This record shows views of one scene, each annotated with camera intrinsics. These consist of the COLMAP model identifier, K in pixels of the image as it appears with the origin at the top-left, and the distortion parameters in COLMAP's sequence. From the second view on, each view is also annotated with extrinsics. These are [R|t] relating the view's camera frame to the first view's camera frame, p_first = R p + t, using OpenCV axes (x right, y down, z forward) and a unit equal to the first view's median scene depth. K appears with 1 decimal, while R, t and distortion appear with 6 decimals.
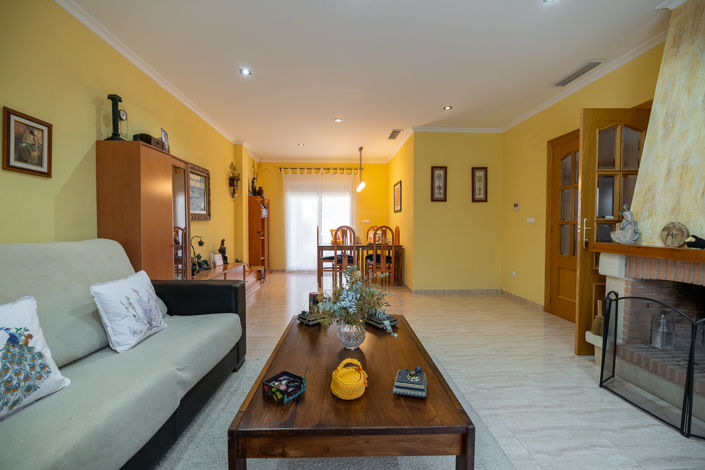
lens RADIAL K [[302.1, 0, 345.6], [0, 302.1, 234.5], [0, 0, 1]] dist [-0.001105, -0.000081]
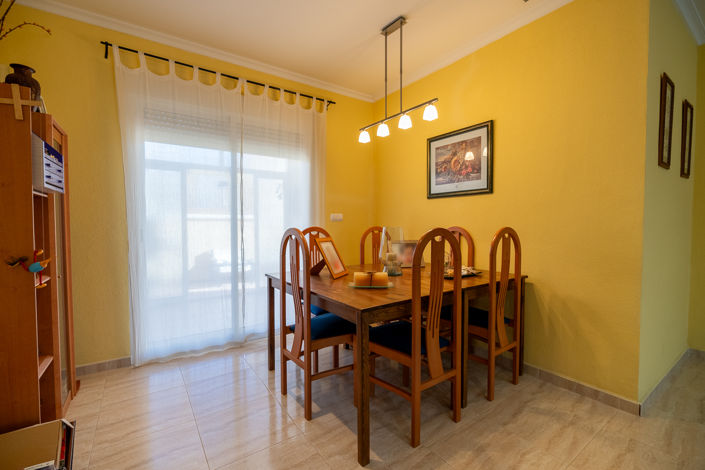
lens RADIAL K [[302.1, 0, 345.6], [0, 302.1, 234.5], [0, 0, 1]] dist [-0.001105, -0.000081]
pose [[0.840872, -0.021990, 0.540788, -0.224204], [0.020096, 0.999754, 0.009406, -0.024165], [-0.540861, 0.002959, 0.841107, 0.746972]]
